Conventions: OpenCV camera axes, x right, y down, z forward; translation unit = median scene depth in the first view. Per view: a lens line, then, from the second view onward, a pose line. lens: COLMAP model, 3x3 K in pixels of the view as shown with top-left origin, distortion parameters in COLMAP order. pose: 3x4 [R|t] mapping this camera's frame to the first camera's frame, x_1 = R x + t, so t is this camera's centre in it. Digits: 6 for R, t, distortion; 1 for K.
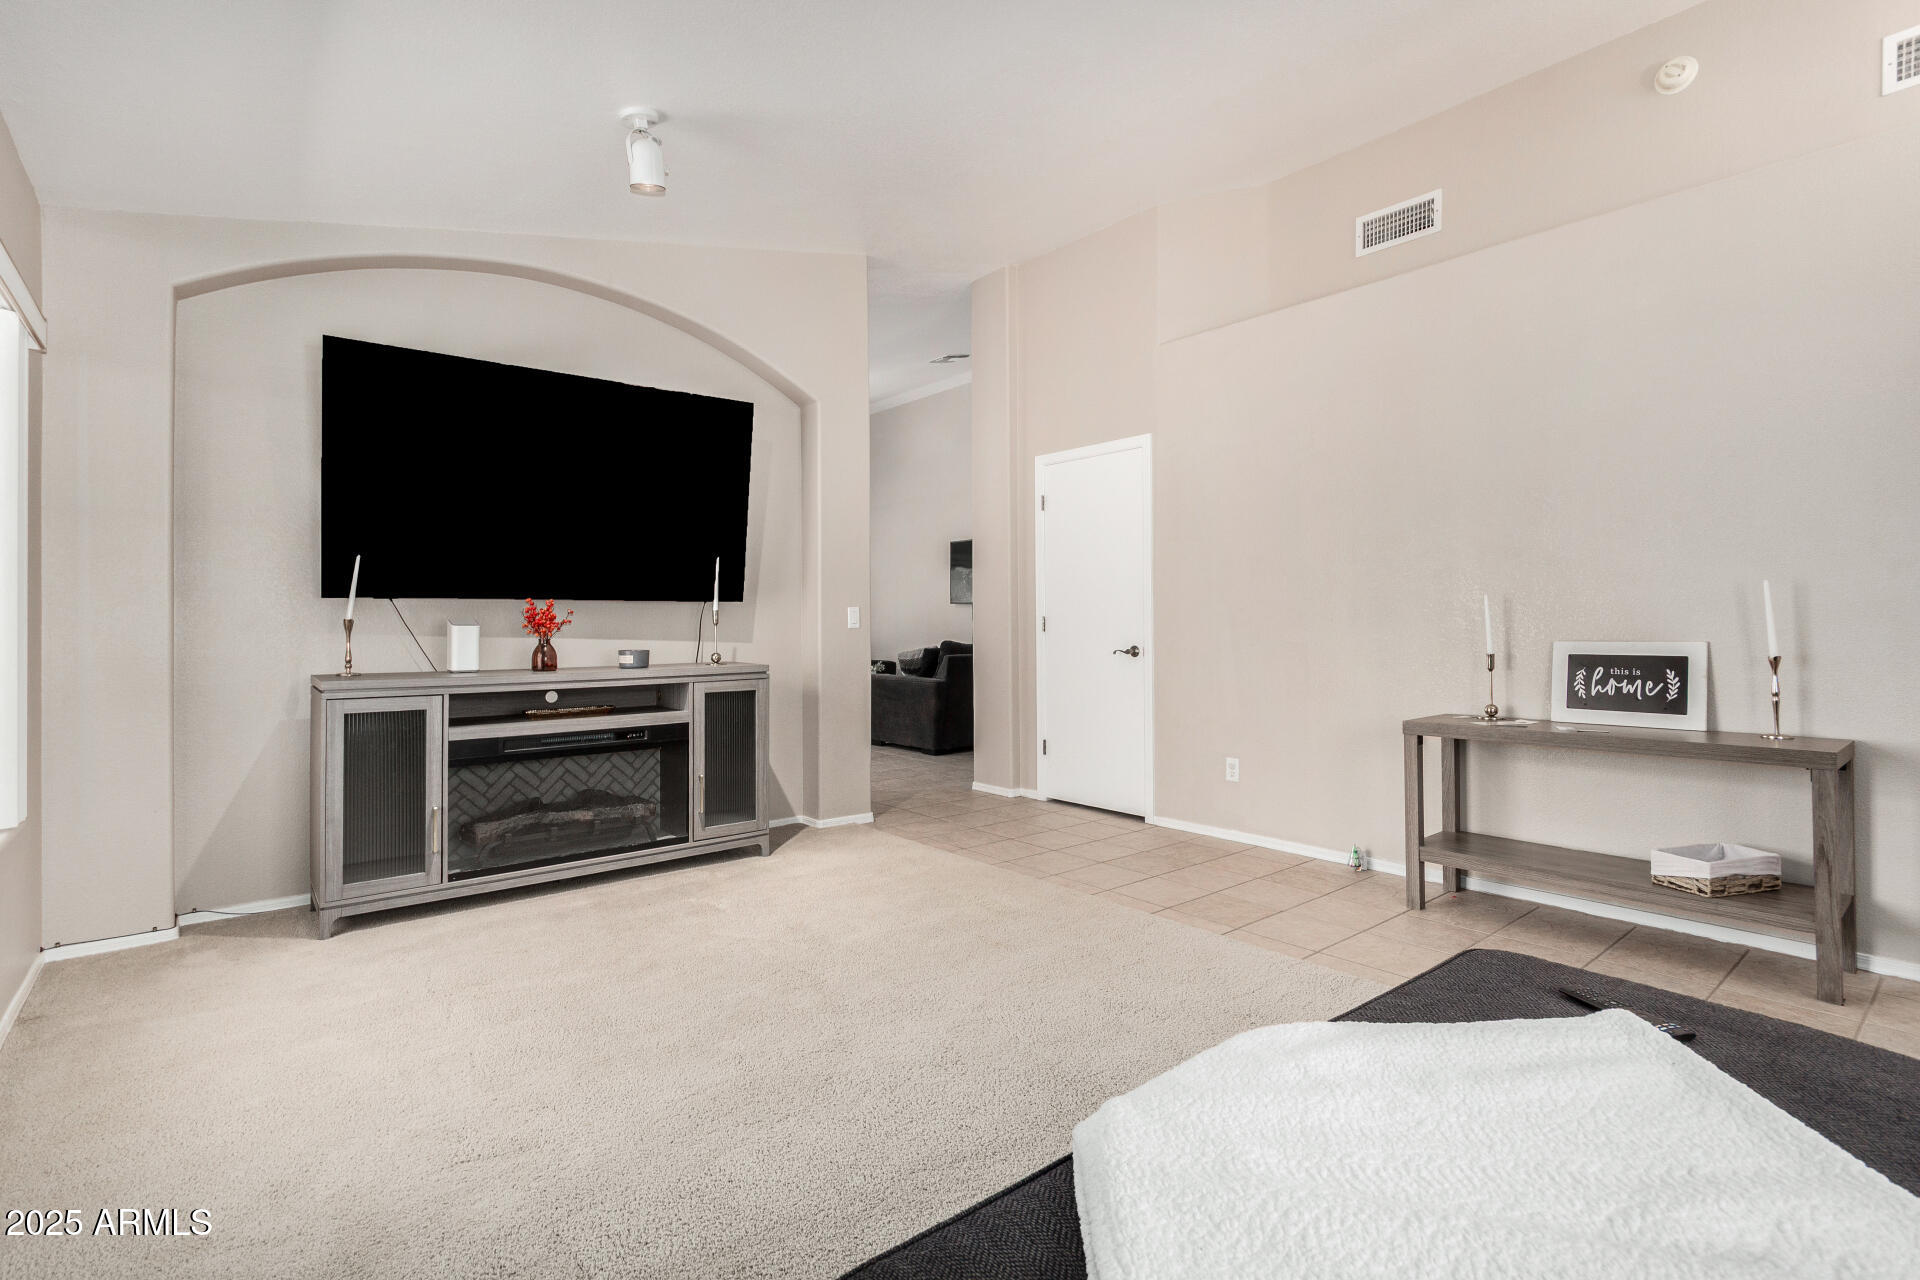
lens RADIAL K [[901.1, 0, 972.2], [0, 901.1, 643.3], [0, 0, 1]] dist [0.000687, -0.000217]
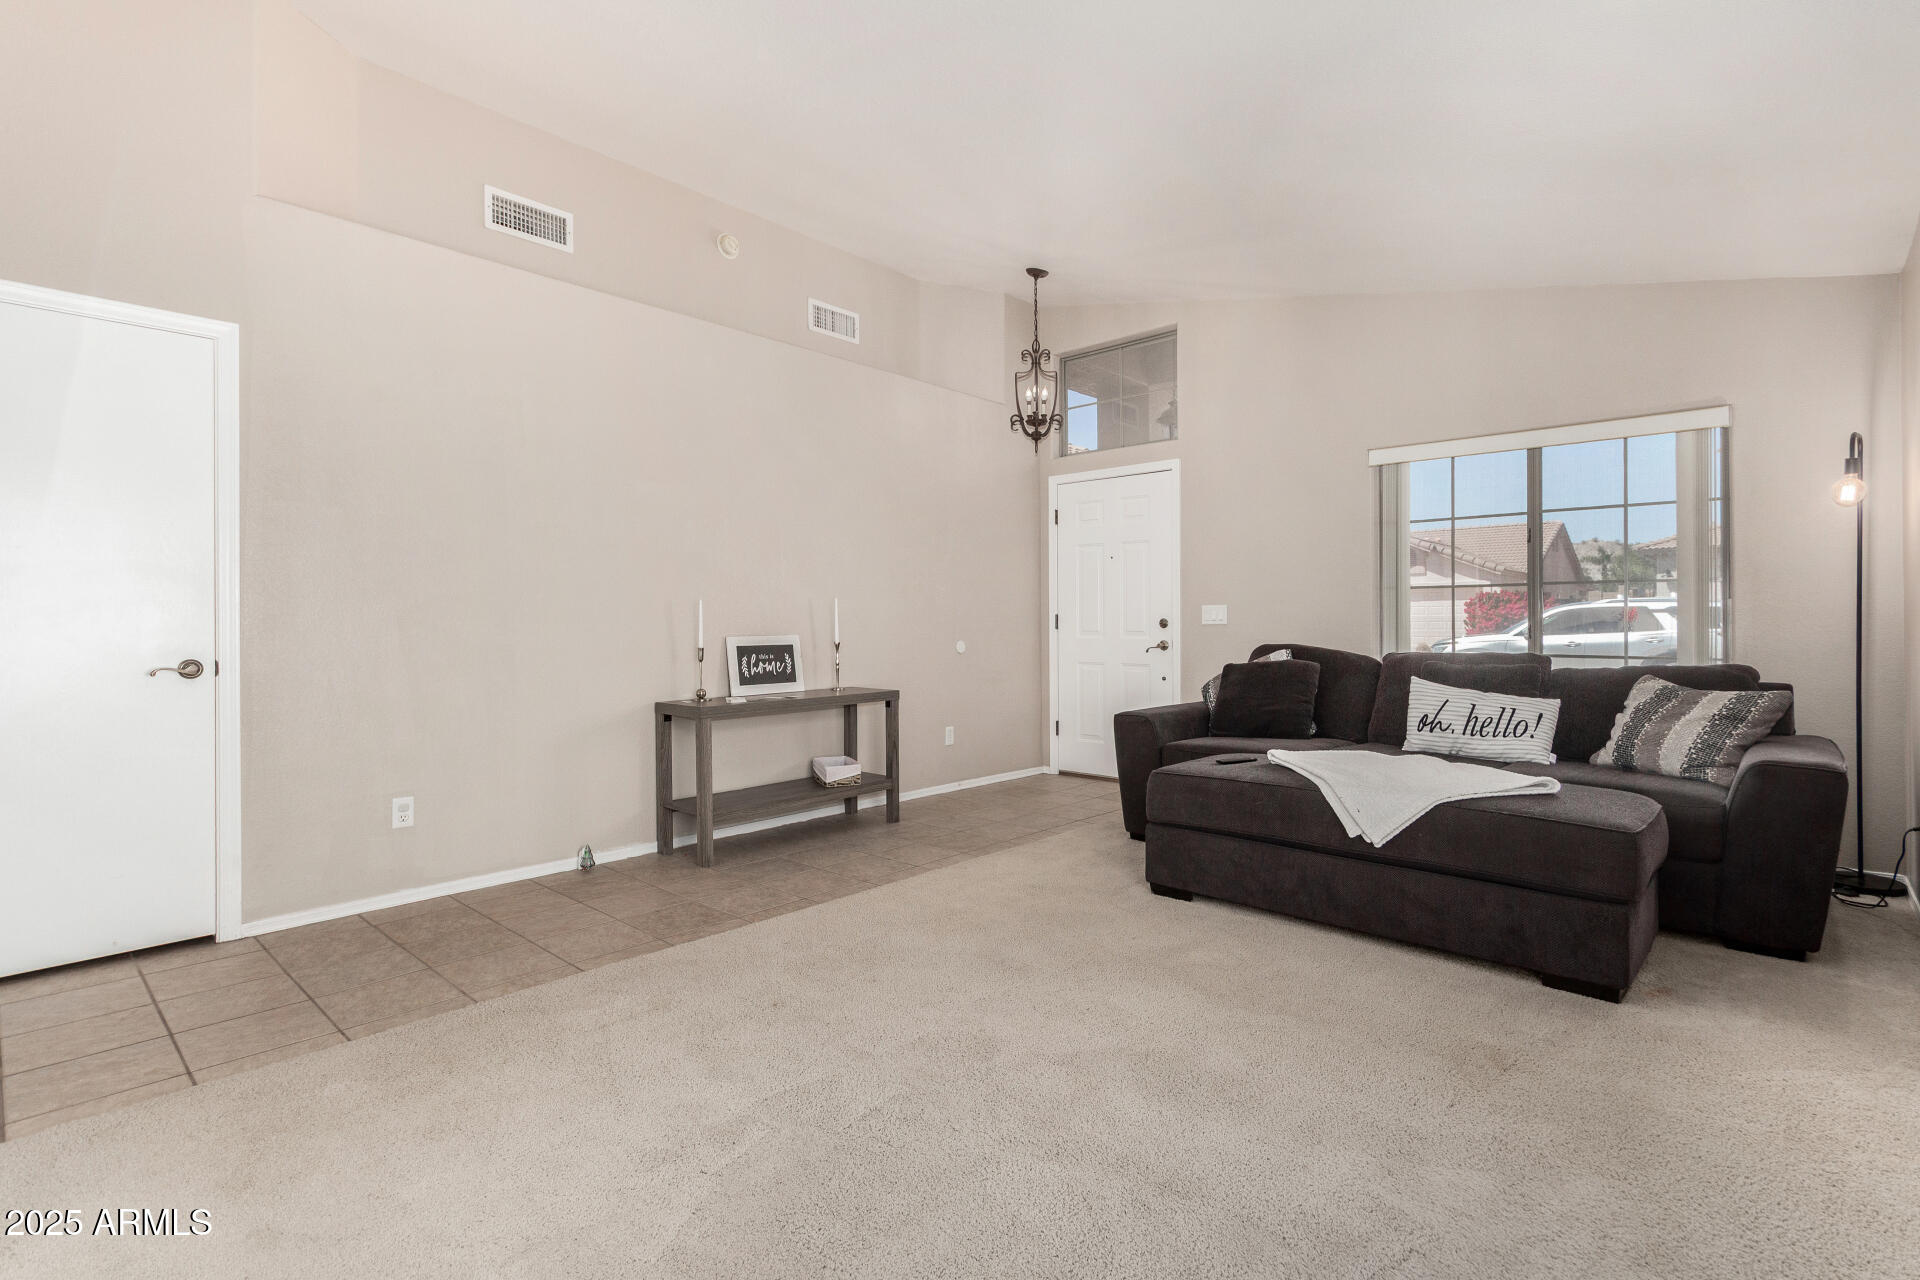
lens RADIAL K [[901.1, 0, 972.1], [0, 901.1, 619.2], [0, 0, 1]] dist [0.000687, -0.000217]
pose [[-0.134079, -0.000195, 0.990971, -0.749420], [0.016266, 0.999865, 0.002398, -0.026475], [-0.990837, 0.016440, -0.134058, 0.854381]]
